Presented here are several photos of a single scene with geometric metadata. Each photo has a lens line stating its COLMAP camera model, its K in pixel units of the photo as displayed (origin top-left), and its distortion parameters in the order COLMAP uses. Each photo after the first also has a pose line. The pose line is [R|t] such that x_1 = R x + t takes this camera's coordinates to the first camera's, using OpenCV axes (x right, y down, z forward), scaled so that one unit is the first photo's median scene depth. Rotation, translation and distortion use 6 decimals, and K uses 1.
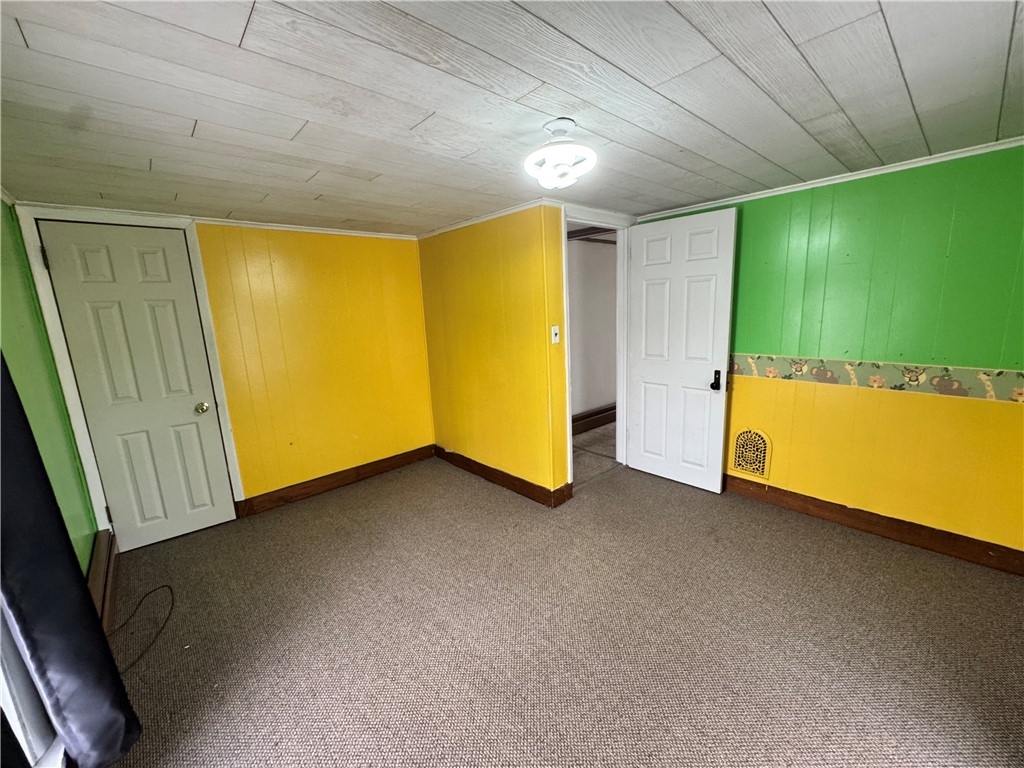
lens RADIAL K [[407.4, 0, 513.6], [0, 407.4, 384.2], [0, 0, 1]] dist [-0.003687, 0.000181]
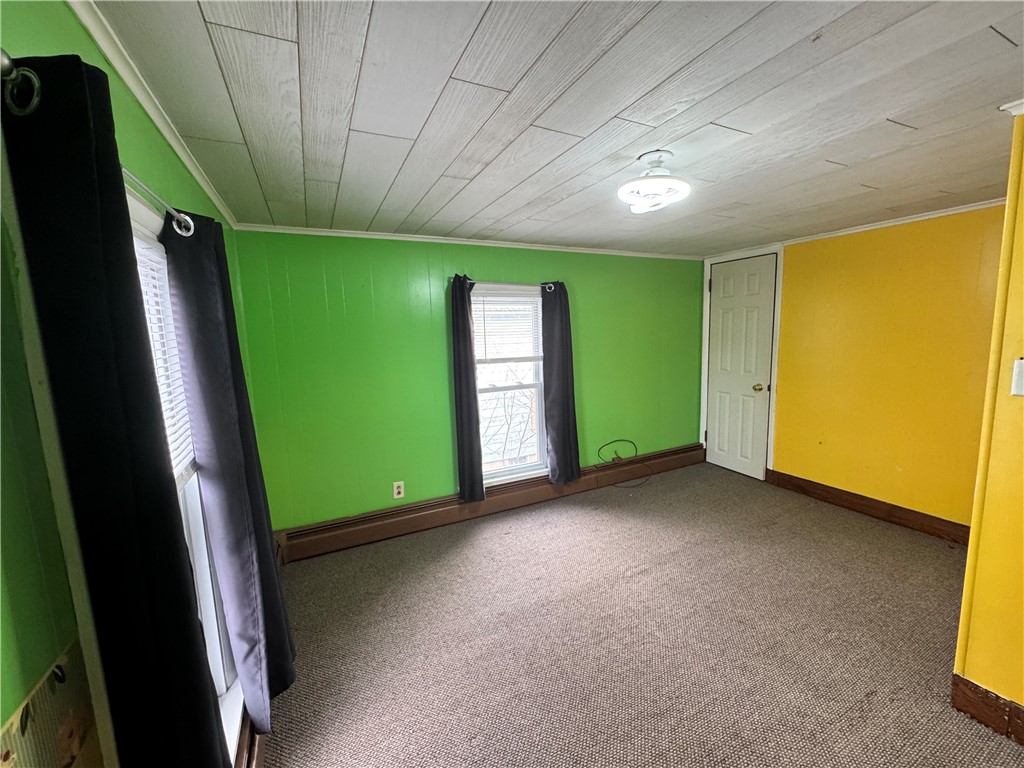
lens RADIAL K [[407.4, 0, 512.1], [0, 407.4, 383.2], [0, 0, 1]] dist [-0.003687, 0.000181]
pose [[-0.272084, 0.176490, -0.945950, 0.719261], [-0.137397, 0.965839, 0.219720, -0.138308], [0.952414, 0.189753, -0.238540, 0.554996]]
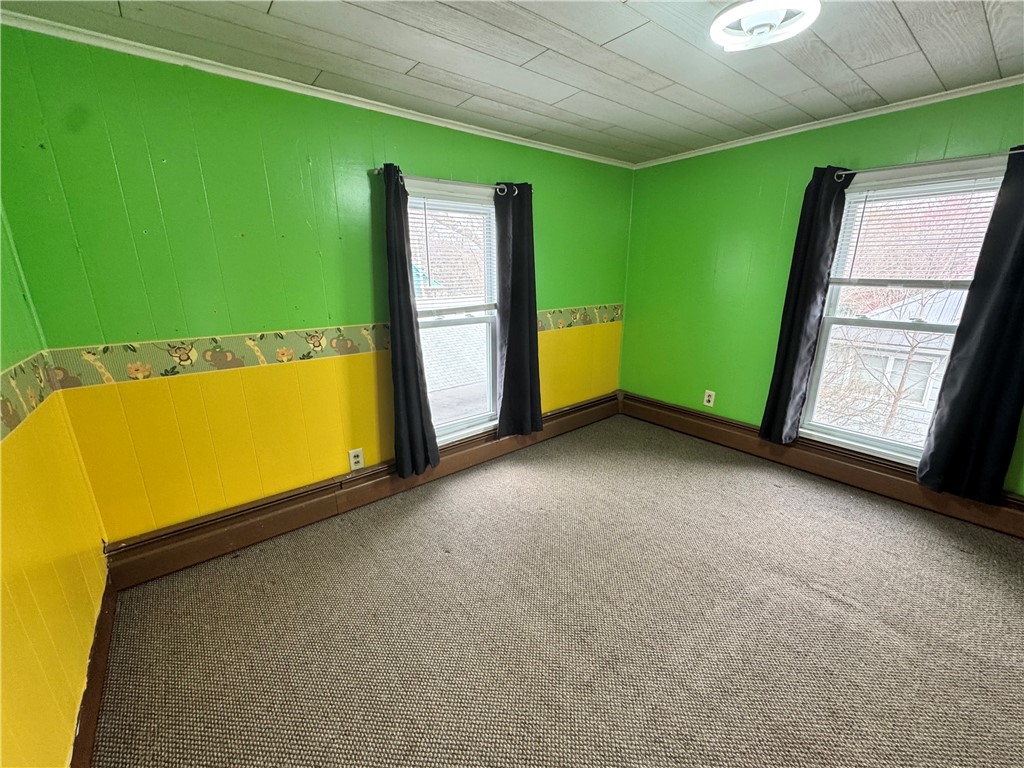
lens RADIAL K [[407.4, 0, 512.9], [0, 407.4, 384.2], [0, 0, 1]] dist [-0.003687, 0.000181]
pose [[-0.997027, 0.038411, 0.066793, 0.307174], [0.064091, 0.894607, 0.442233, -0.170559], [-0.042767, 0.445199, -0.894410, 1.105876]]
